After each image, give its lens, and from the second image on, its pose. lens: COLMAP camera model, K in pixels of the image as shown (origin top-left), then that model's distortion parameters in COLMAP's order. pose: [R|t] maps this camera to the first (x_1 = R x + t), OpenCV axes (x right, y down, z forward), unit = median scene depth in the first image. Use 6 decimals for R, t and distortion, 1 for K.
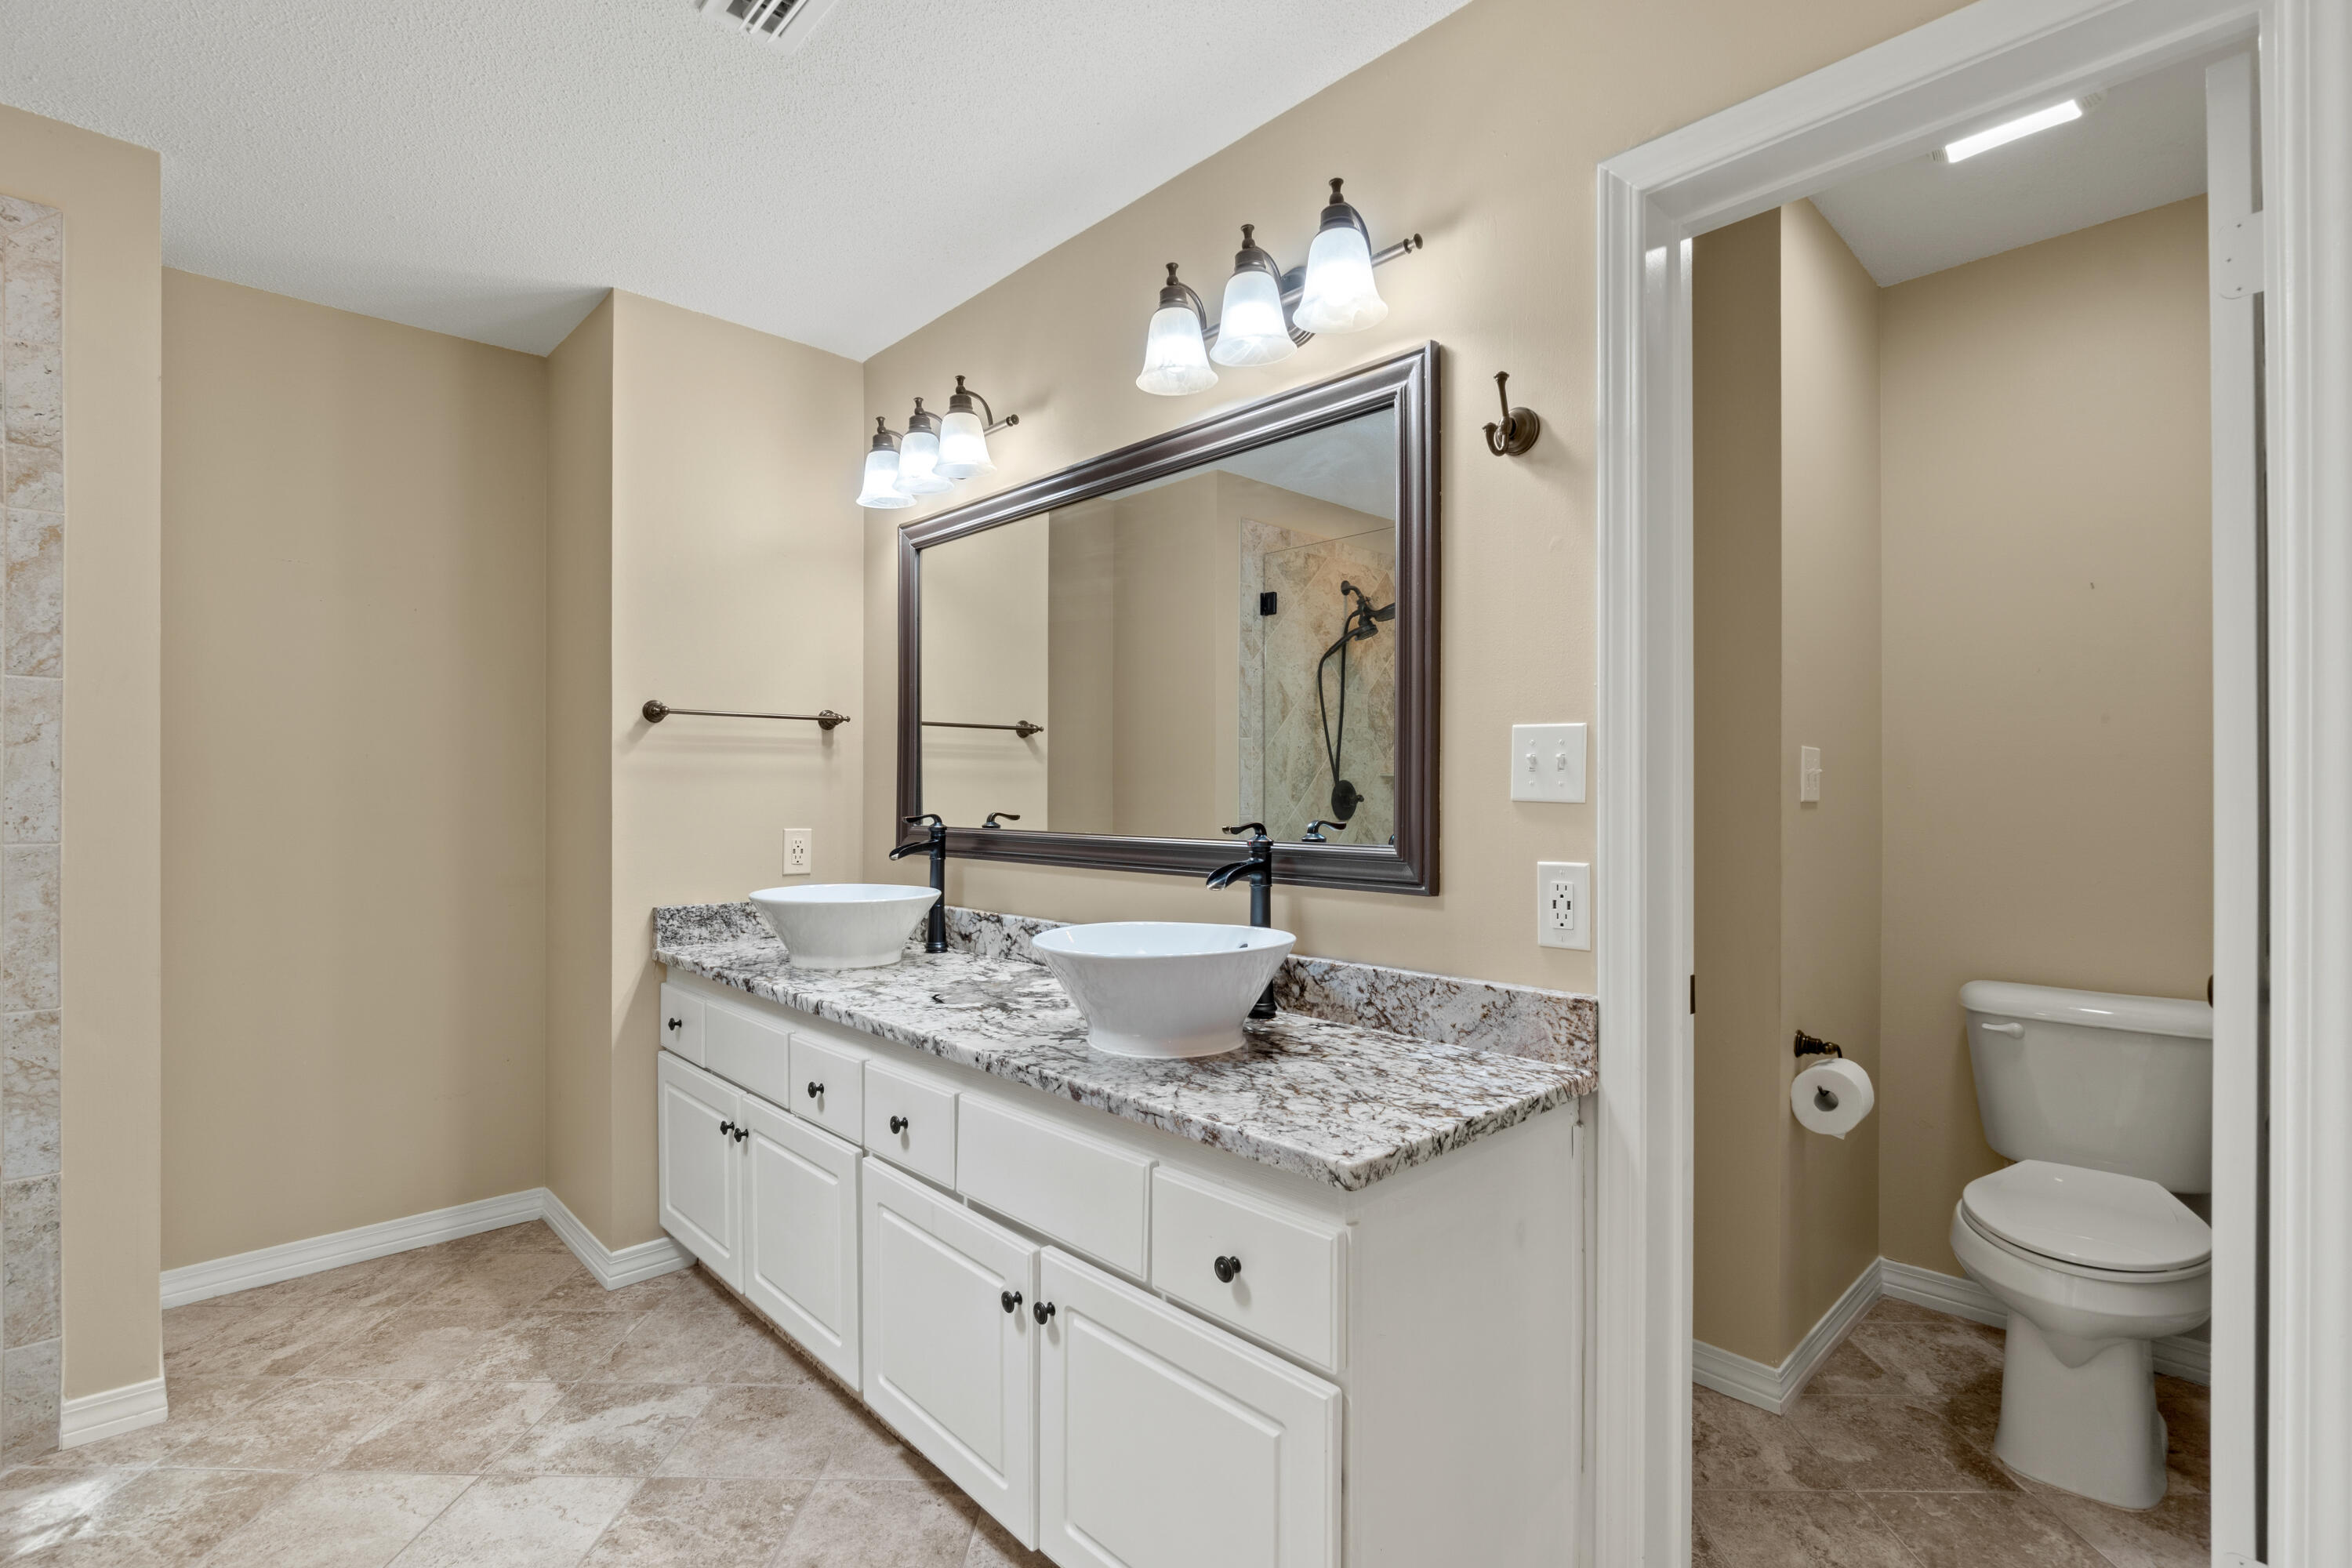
lens RADIAL K [[1077.1, 0, 1177.6], [0, 1077.1, 788.8], [0, 0, 1]] dist [-0.001870, -0.000330]
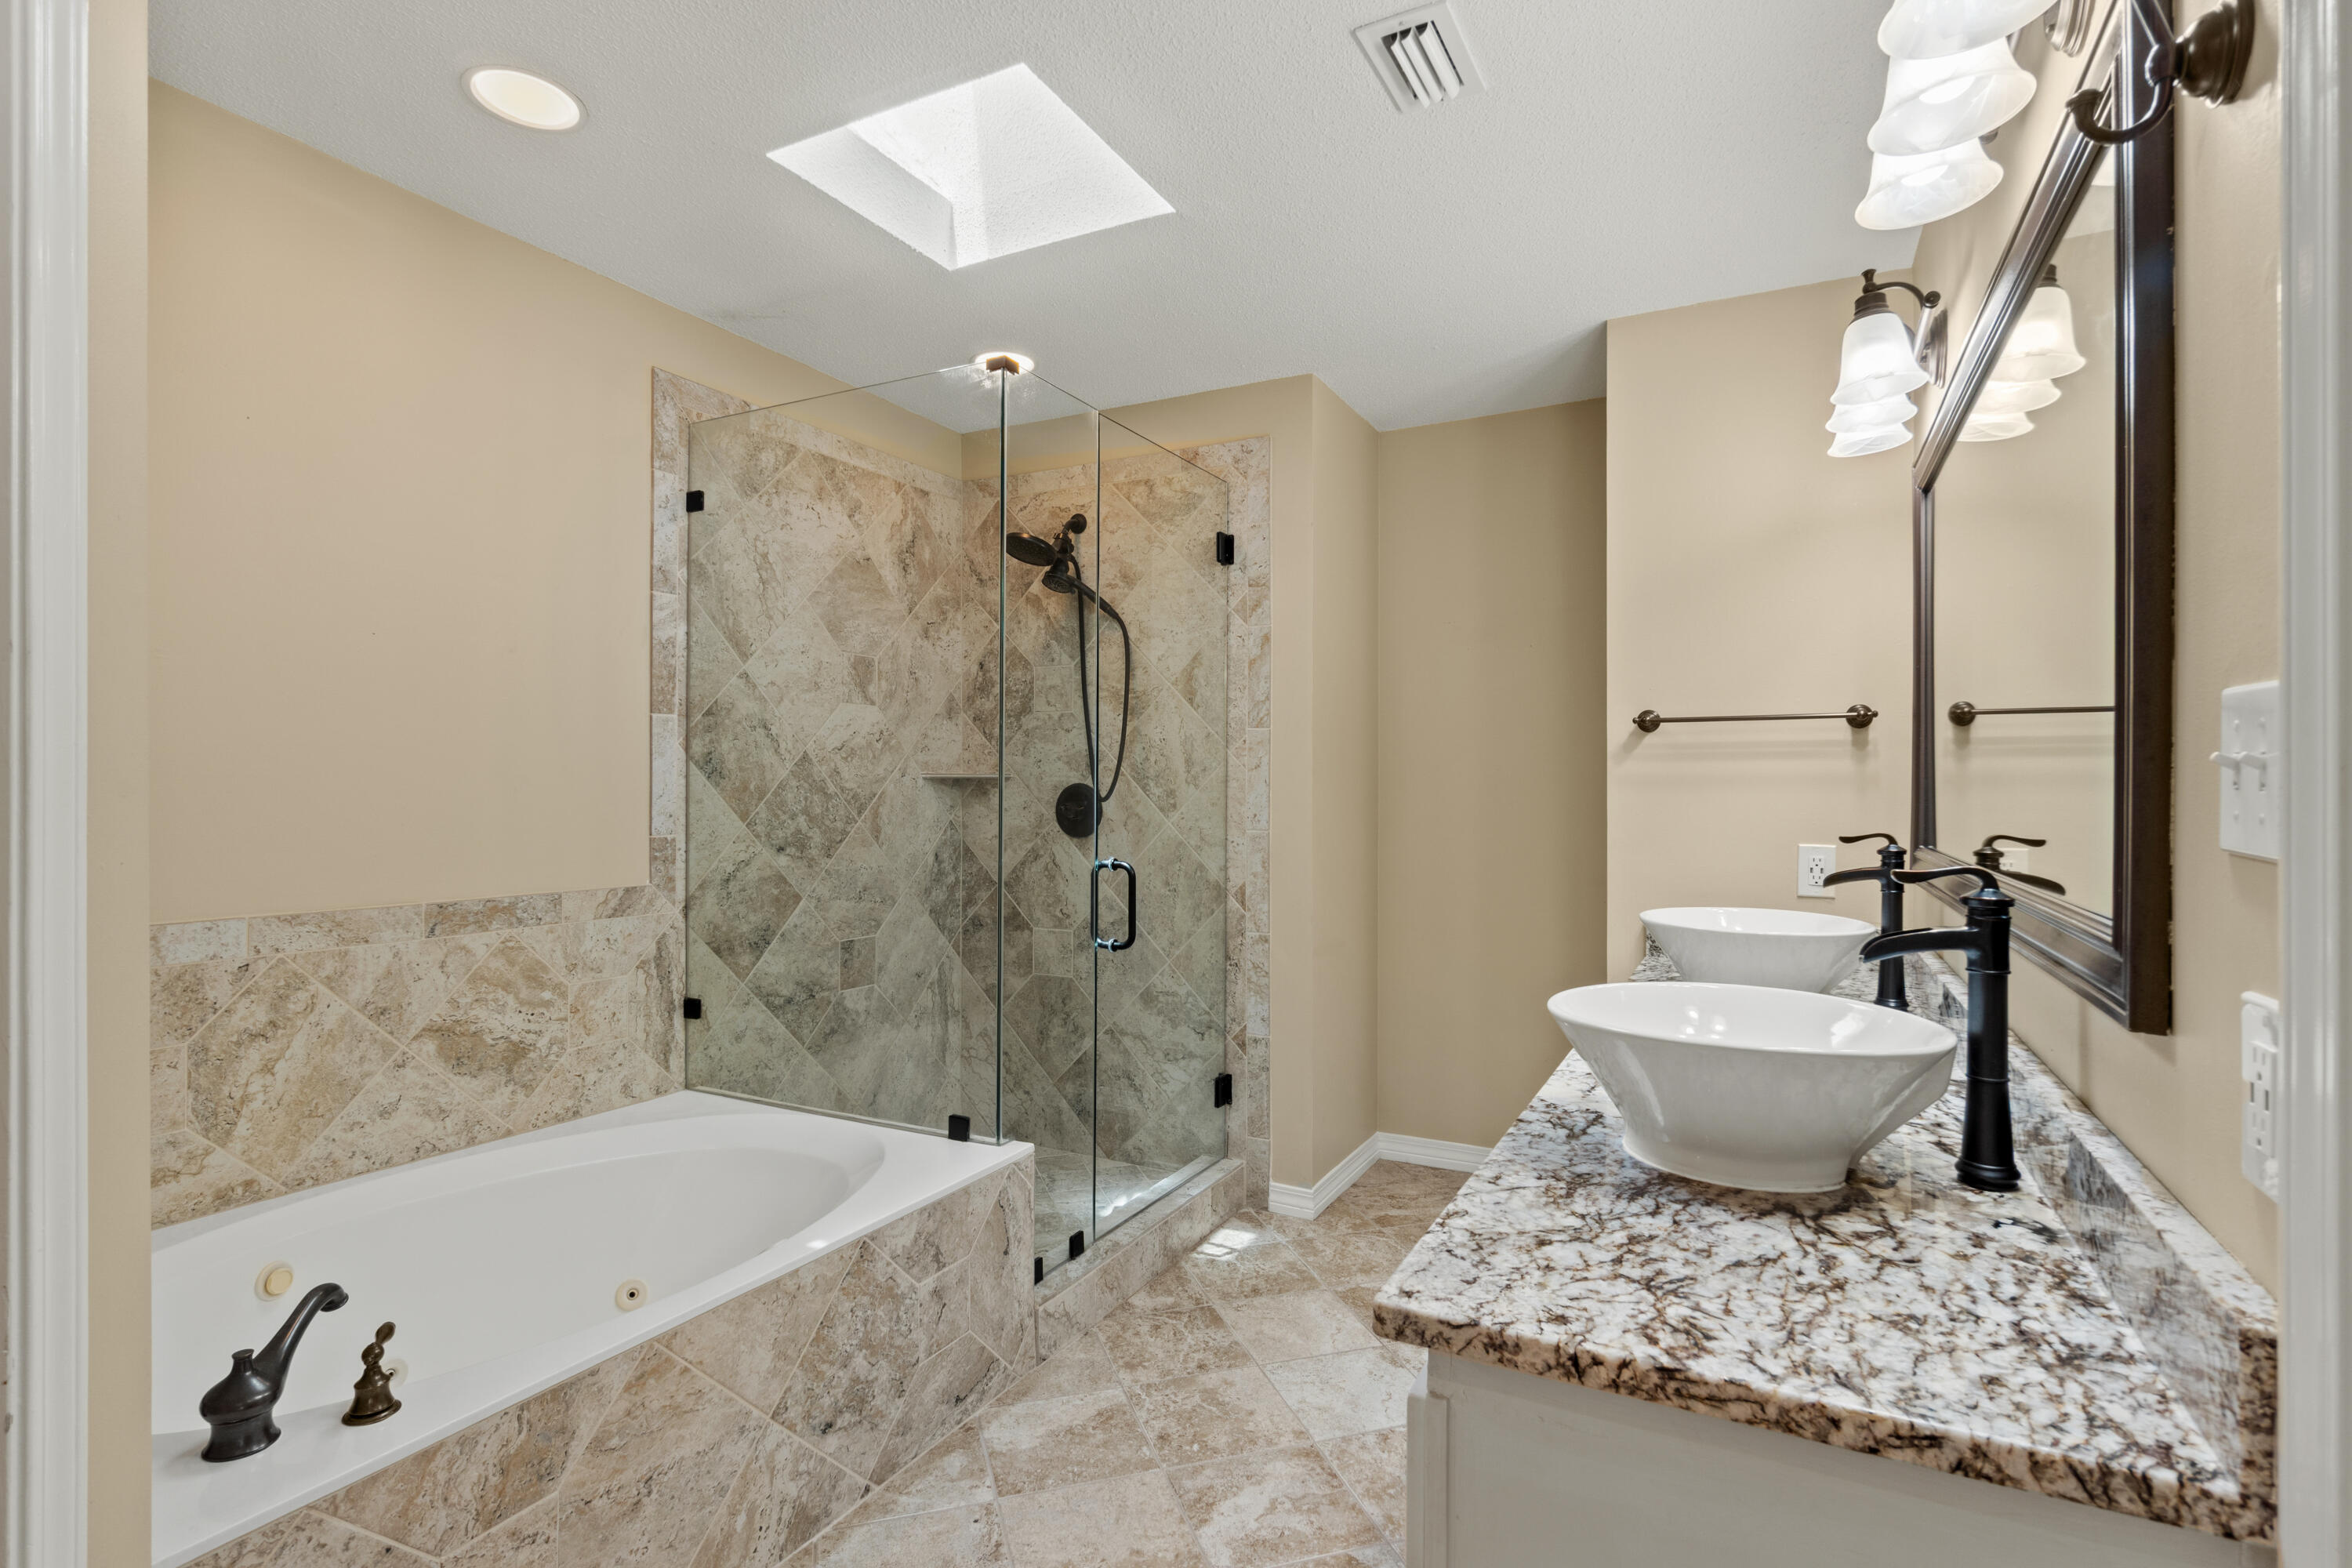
lens RADIAL K [[1127.9, 0, 1190.8], [0, 1127.9, 784.1], [0, 0, 1]] dist [0.000482, 0.000433]
pose [[0.317528, -0.004460, -0.948238, 0.697422], [0.000580, 0.999990, -0.004509, -0.015793], [0.948249, 0.000881, 0.317528, 0.479644]]
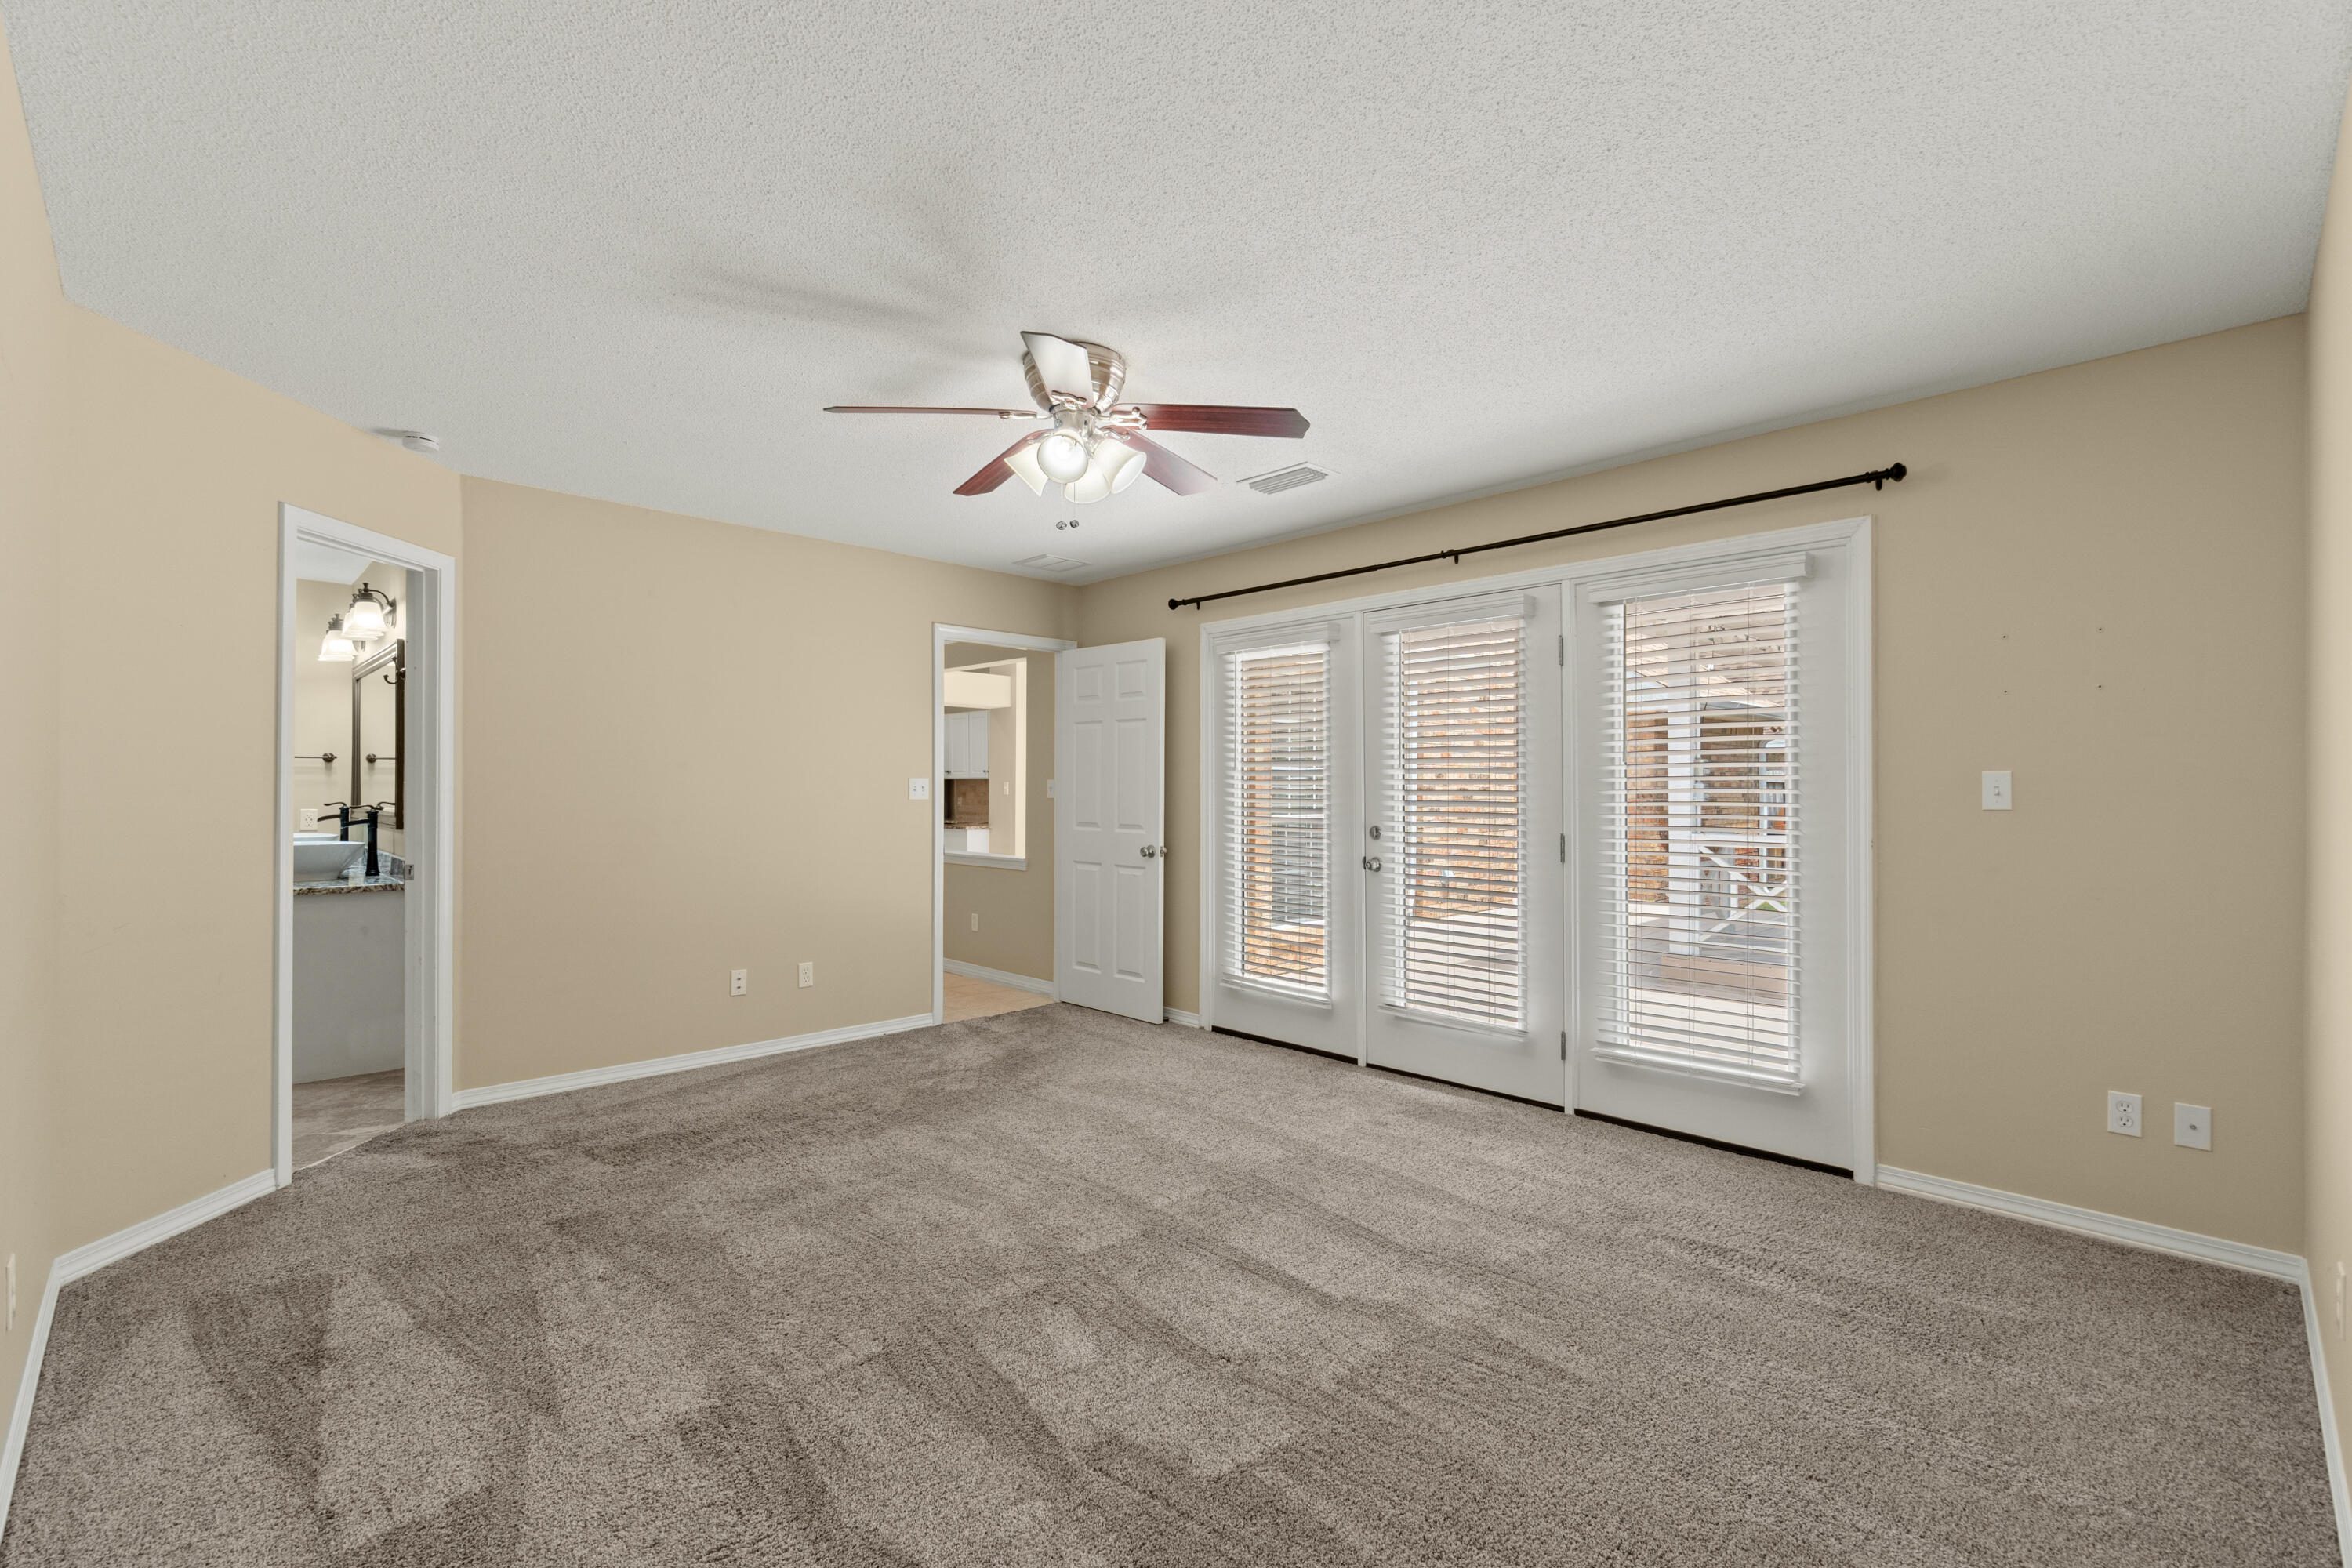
lens RADIAL K [[1020.5, 0, 1182.6], [0, 1020.5, 788.1], [0, 0, 1]] dist [0.000221, -0.000436]
pose [[0.999914, 0.001562, 0.012993, 2.713765], [-0.001639, 0.999981, 0.005918, -0.038792], [-0.012984, -0.005939, 0.999898, -2.087794]]
